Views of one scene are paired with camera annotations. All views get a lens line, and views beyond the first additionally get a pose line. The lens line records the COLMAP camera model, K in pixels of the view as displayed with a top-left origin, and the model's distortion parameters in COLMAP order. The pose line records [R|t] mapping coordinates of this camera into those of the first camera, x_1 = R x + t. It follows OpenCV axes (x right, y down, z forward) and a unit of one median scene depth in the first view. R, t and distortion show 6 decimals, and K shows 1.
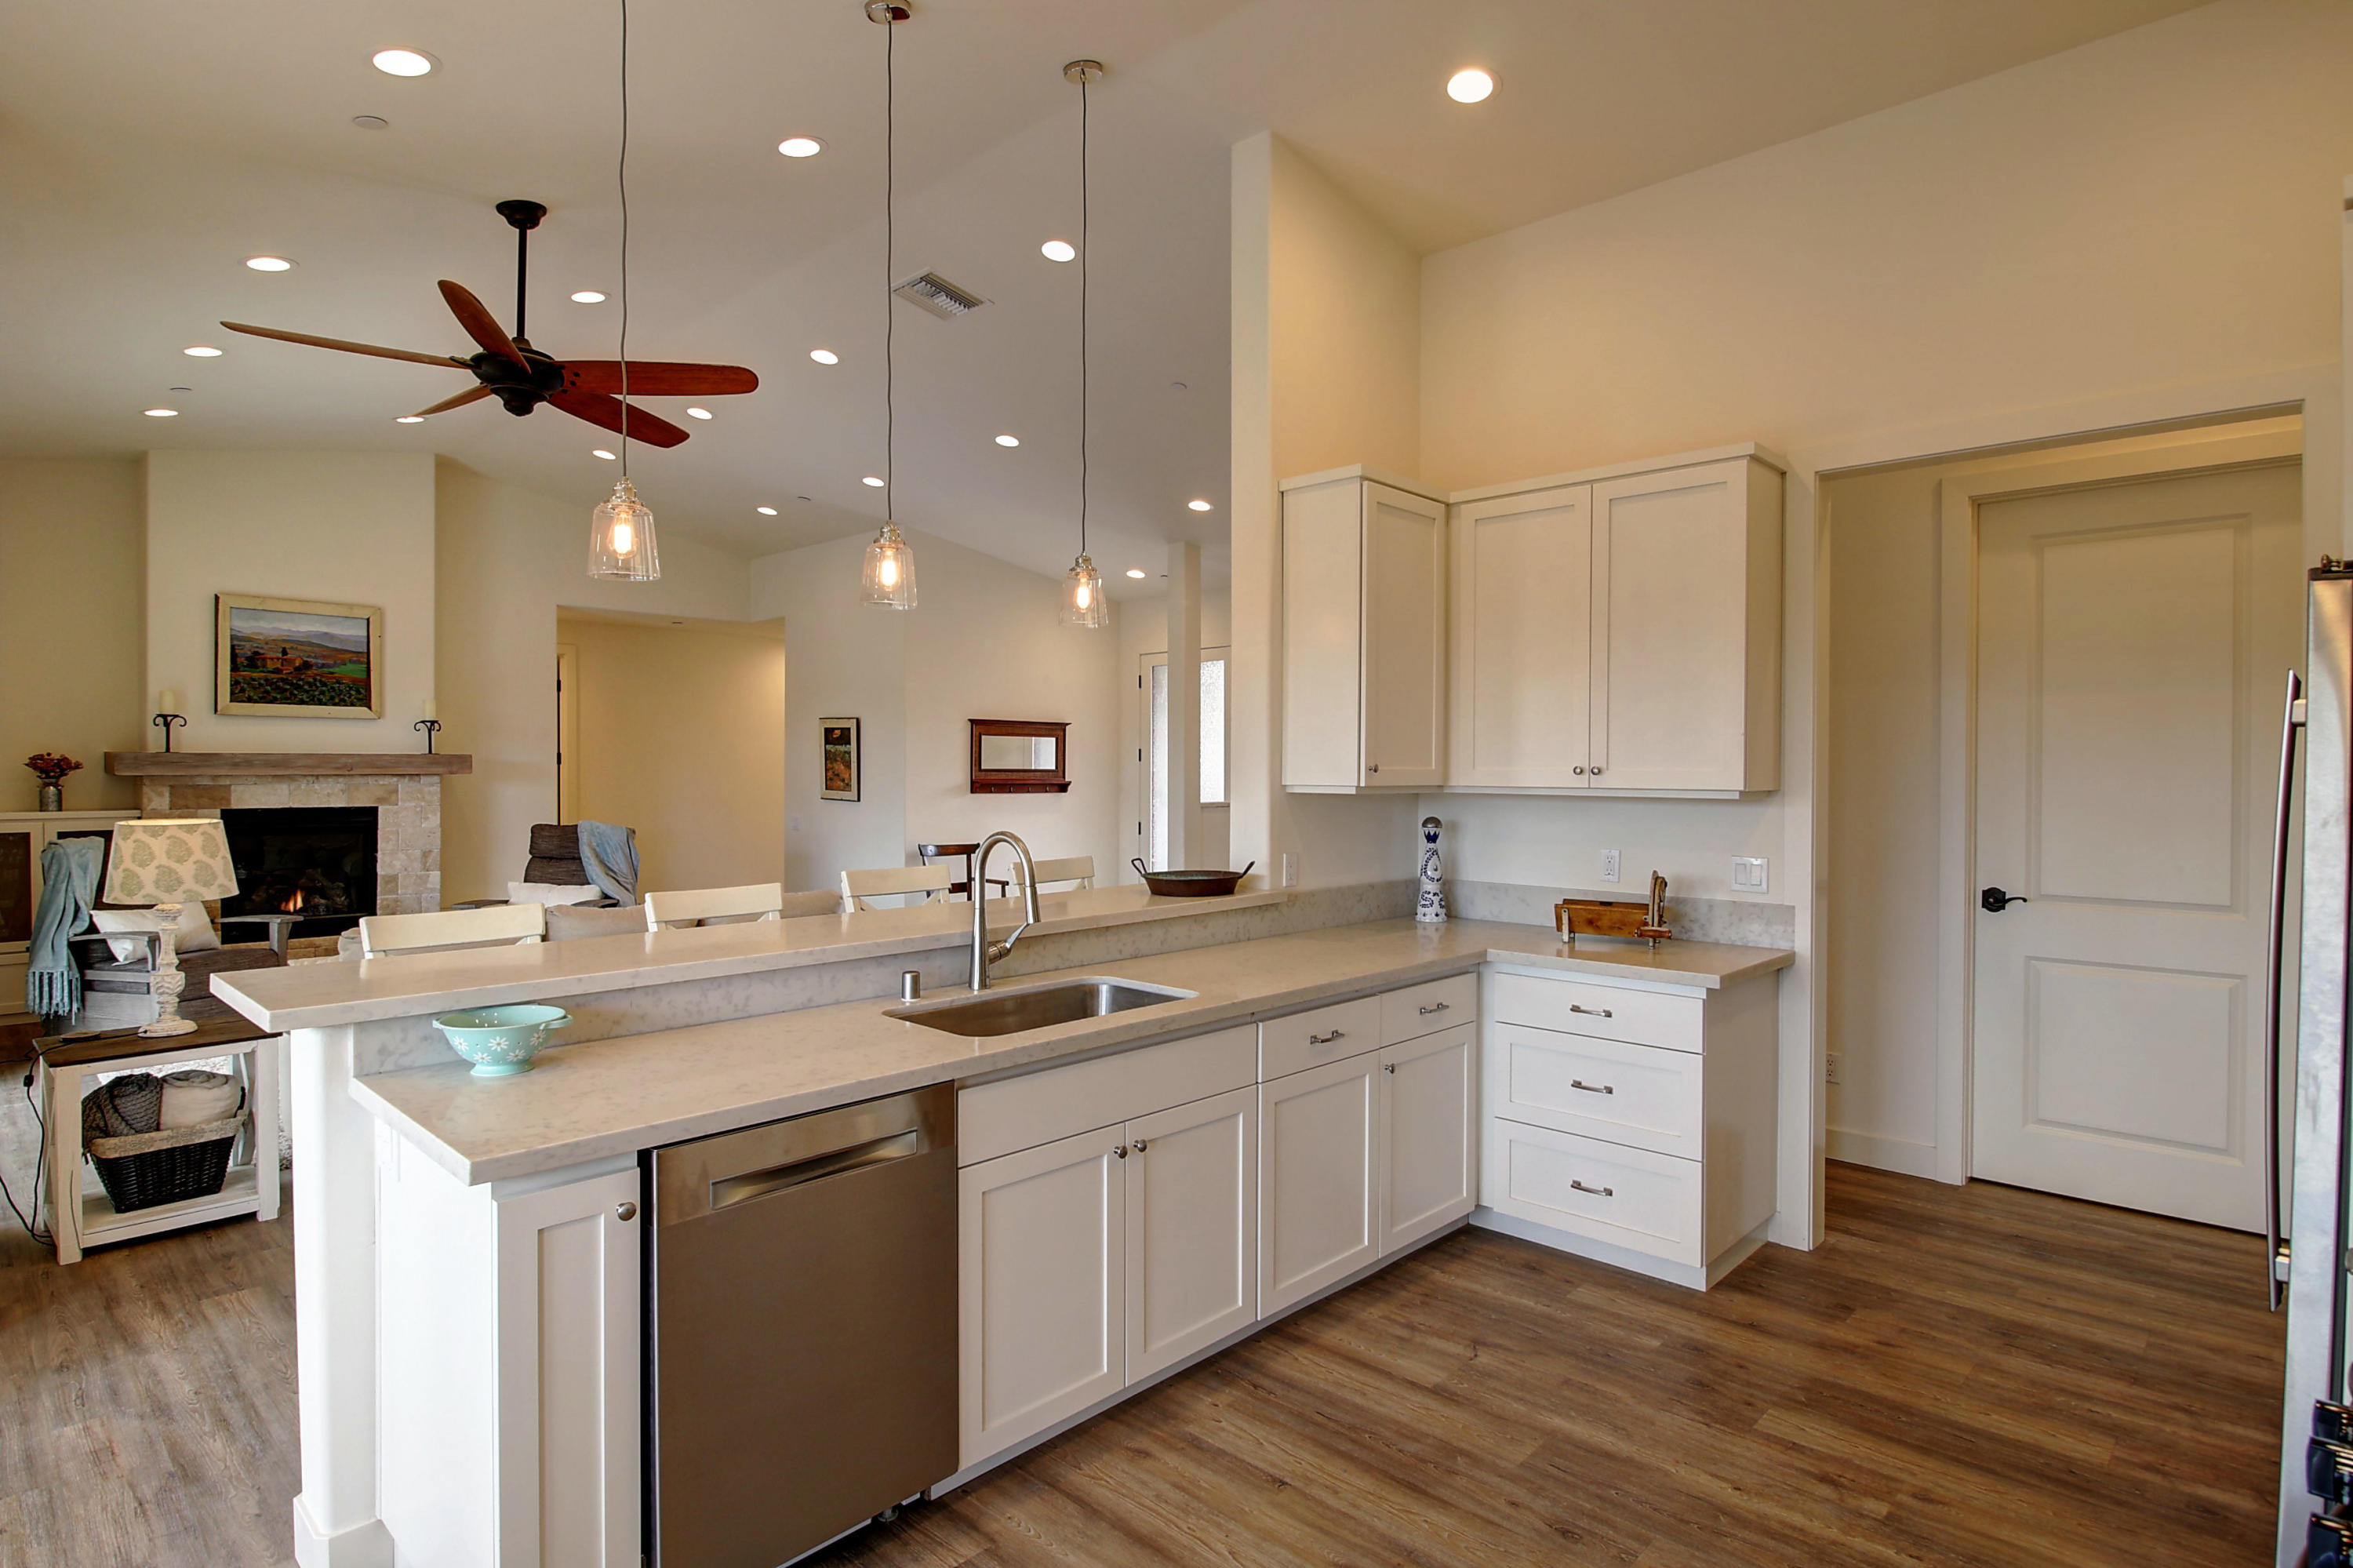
lens RADIAL K [[1219.4, 0, 1189.6], [0, 1219.4, 774.5], [0, 0, 1]] dist [-0.006927, -0.004084]
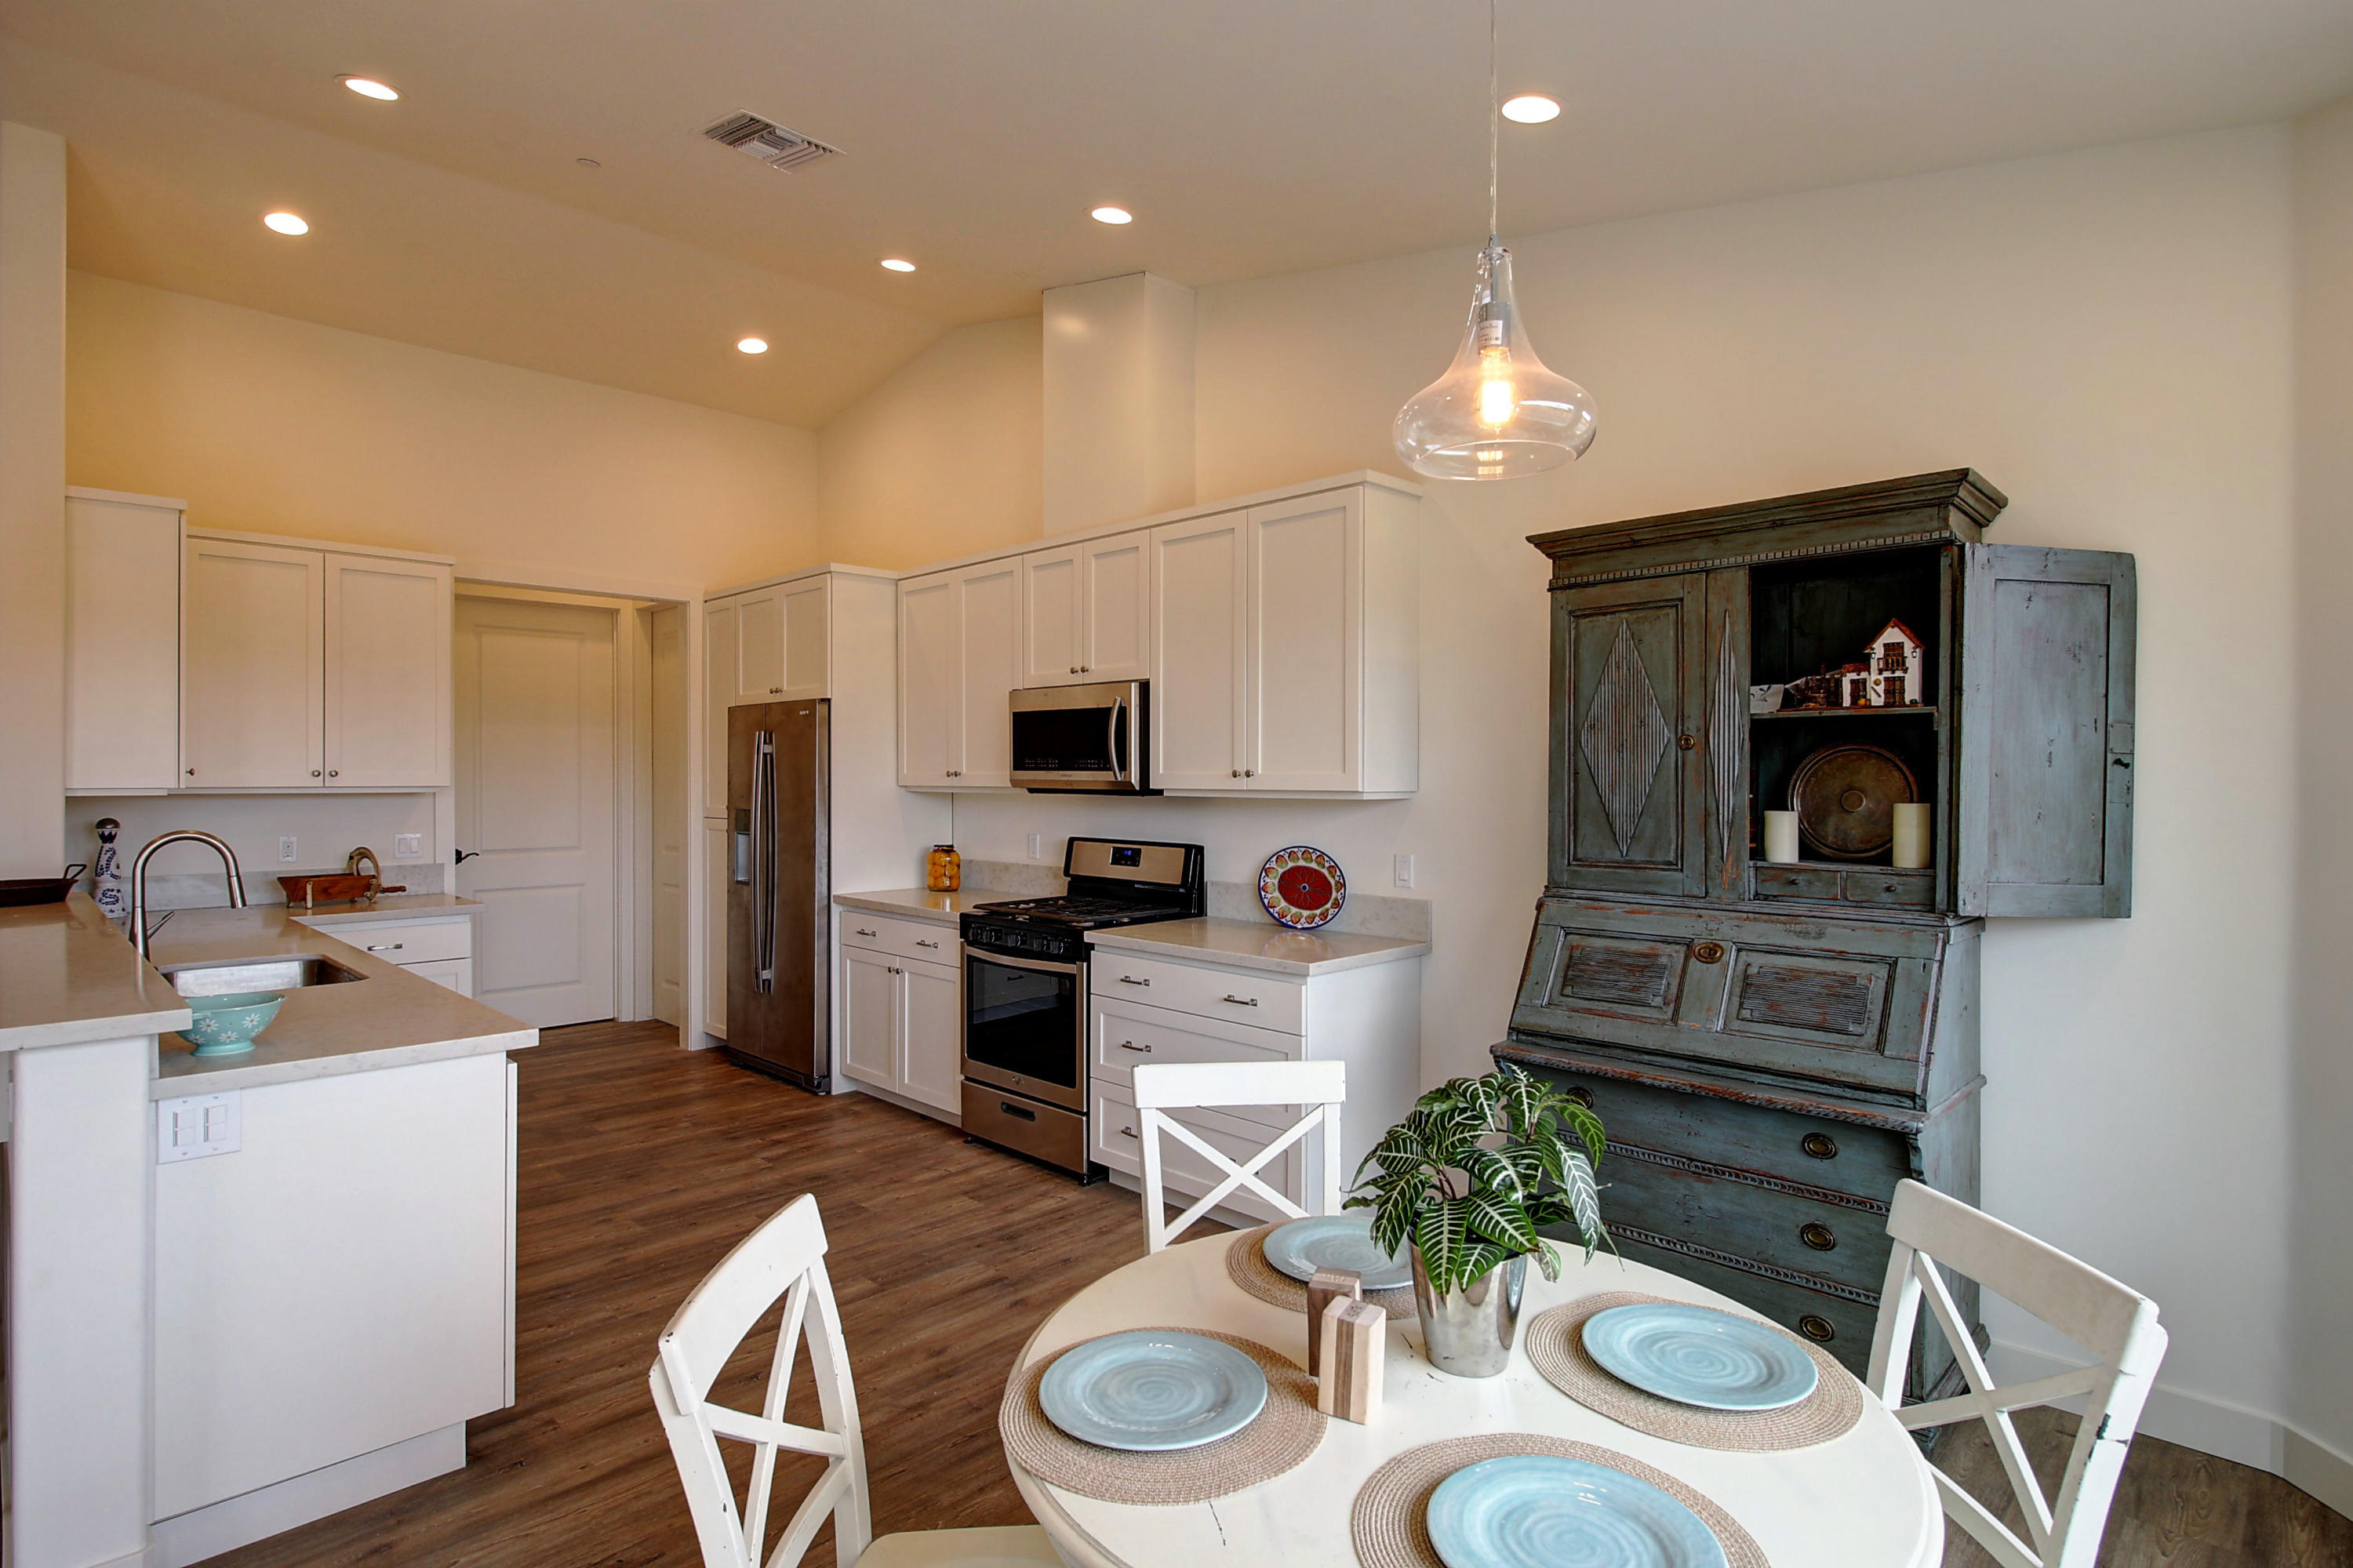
lens RADIAL K [[1157.7, 0, 1141.4], [0, 1157.7, 778.5], [0, 0, 1]] dist [-0.002866, -0.008255]
pose [[0.051264, -0.007217, 0.998659, -0.454255], [0.007380, 0.999949, 0.006848, 0.000106], [-0.998658, 0.007019, 0.051315, 0.035319]]
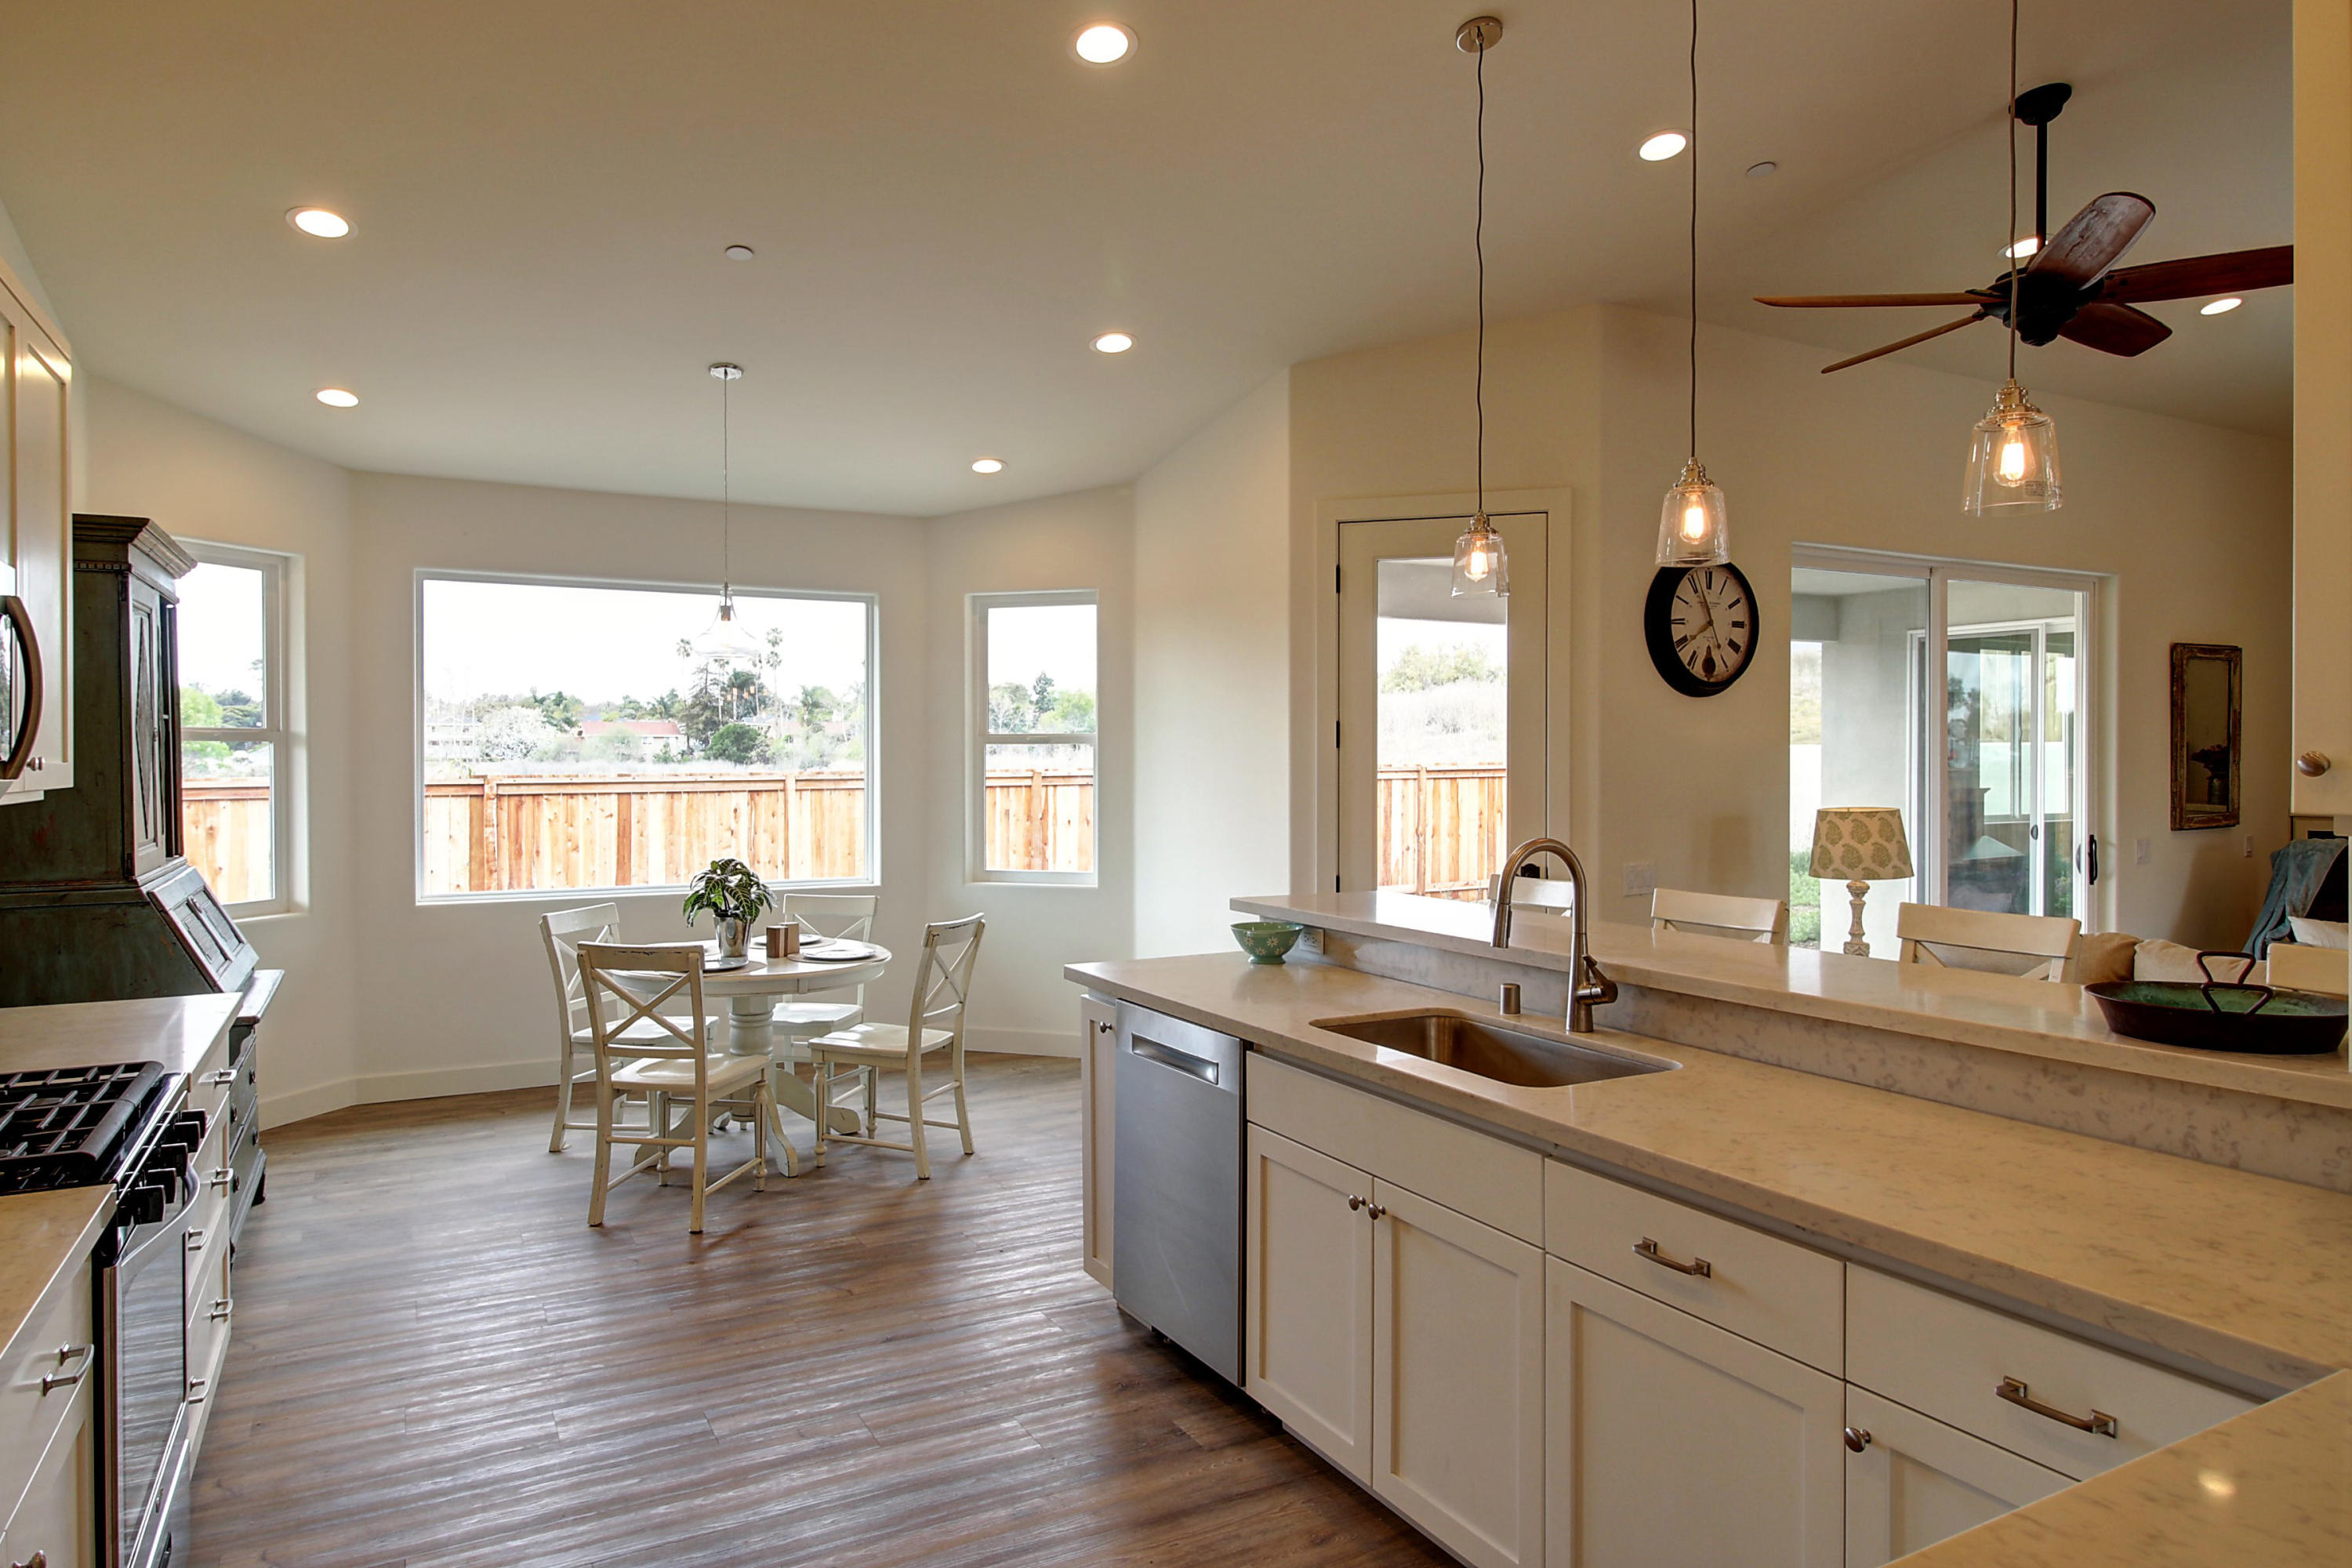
lens RADIAL K [[1415.4, 0, 1115.9], [0, 1415.4, 771.1], [0, 0, 1]] dist [-0.003431, -0.006314]
pose [[-0.344031, 0.006050, -0.938939, 0.343415], [-0.006706, 0.999938, 0.008901, -0.002260], [0.938934, 0.009359, -0.343969, 0.428697]]
